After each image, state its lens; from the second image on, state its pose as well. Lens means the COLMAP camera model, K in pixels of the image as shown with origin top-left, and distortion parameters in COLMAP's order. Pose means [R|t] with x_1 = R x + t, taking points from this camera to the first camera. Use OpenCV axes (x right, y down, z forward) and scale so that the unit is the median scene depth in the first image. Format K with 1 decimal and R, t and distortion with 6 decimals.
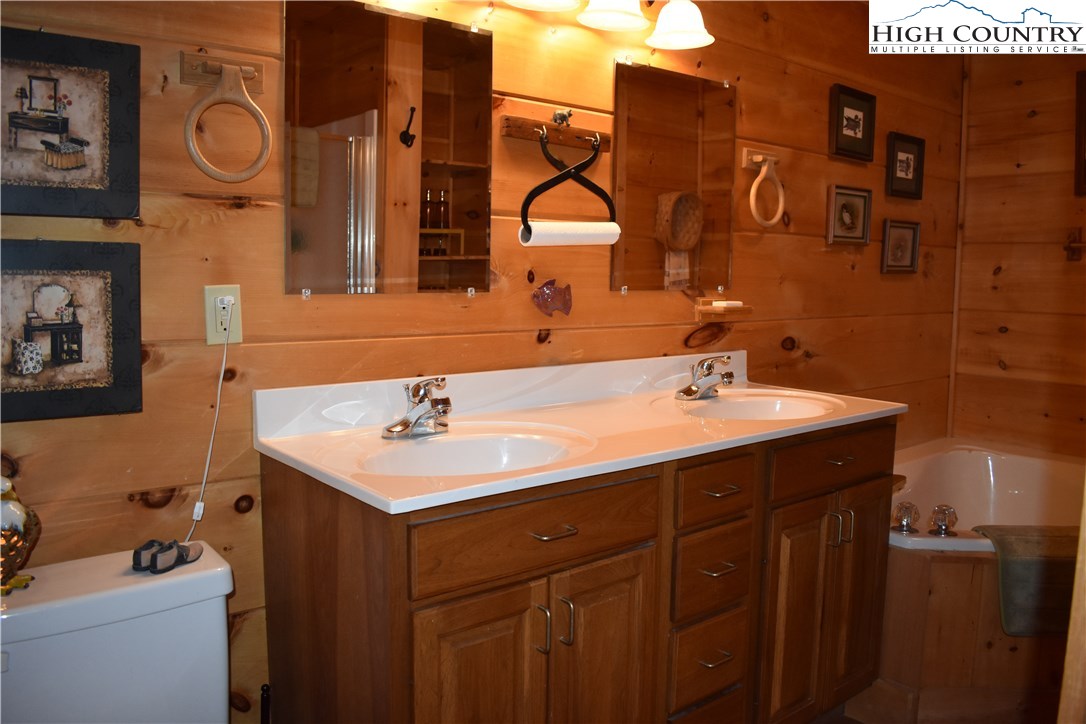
lens RADIAL K [[856.8, 0, 544.3], [0, 856.8, 357.1], [0, 0, 1]] dist [-0.094474, 0.016208]
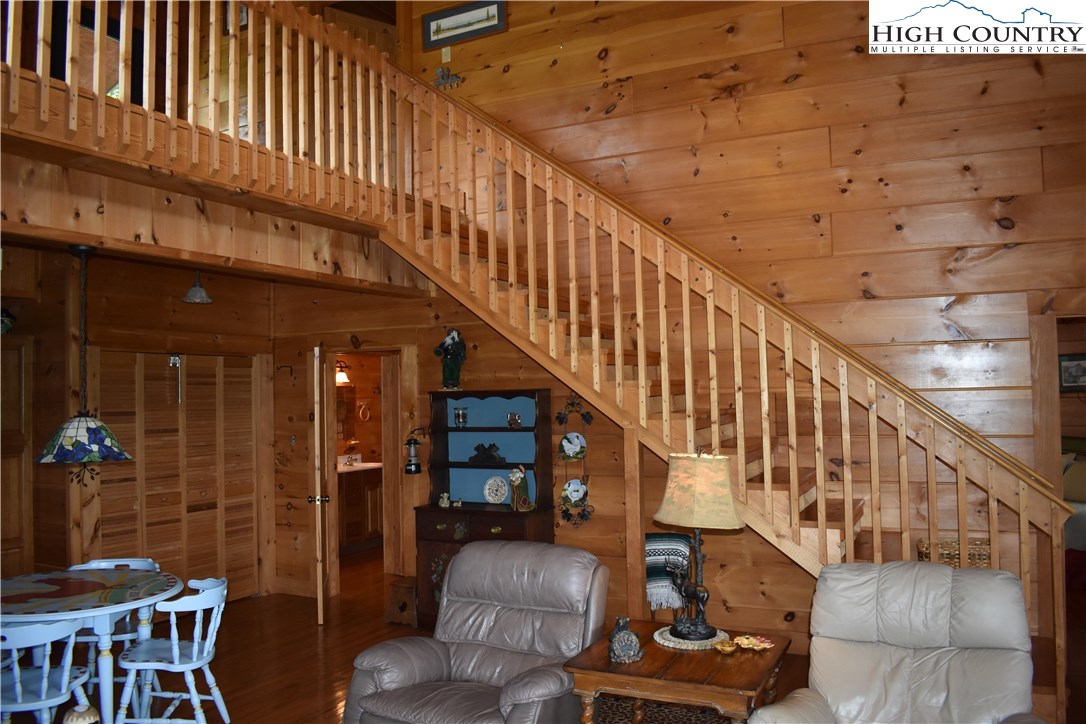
lens RADIAL K [[856.8, 0, 544.3], [0, 856.8, 357.1], [0, 0, 1]] dist [-0.094474, 0.016208]
pose [[0.915223, -0.016094, 0.402626, -0.524899], [0.075296, 0.988433, -0.131646, 0.125116], [-0.395851, 0.150802, 0.905848, -2.768712]]
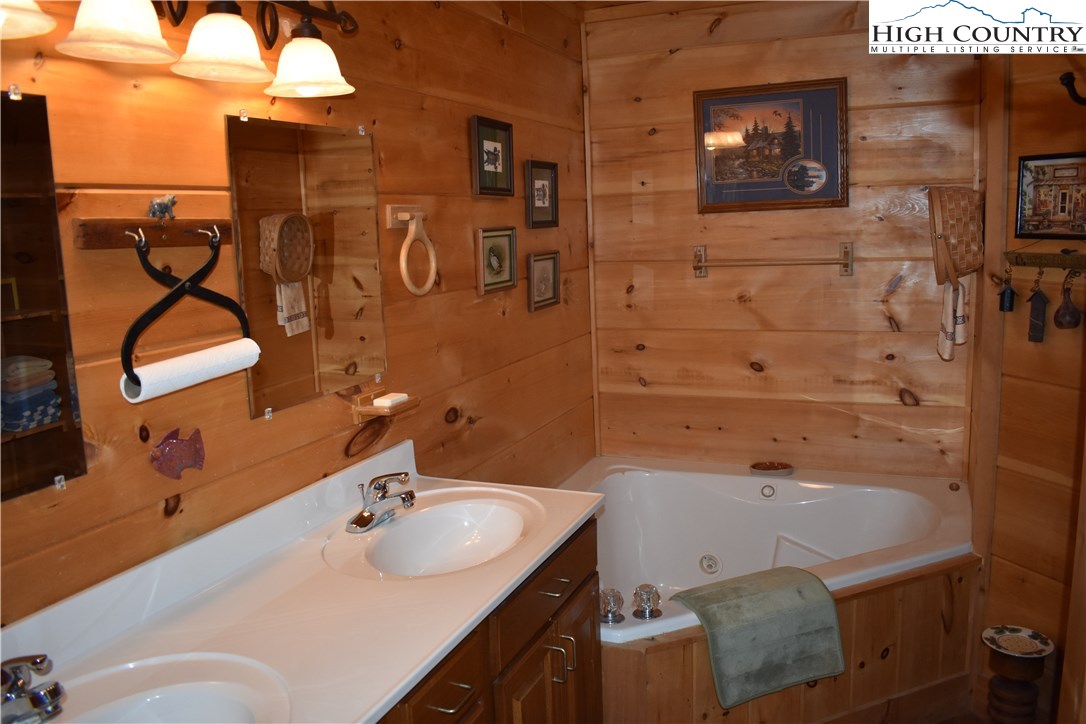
lens RADIAL K [[856.8, 0, 544.3], [0, 856.8, 357.1], [0, 0, 1]] dist [-0.094474, 0.016208]
pose [[0.884460, -0.121653, 0.450479, -0.022049], [0.099407, 0.992379, 0.072822, -0.138685], [-0.455904, -0.019628, 0.889812, 0.175324]]
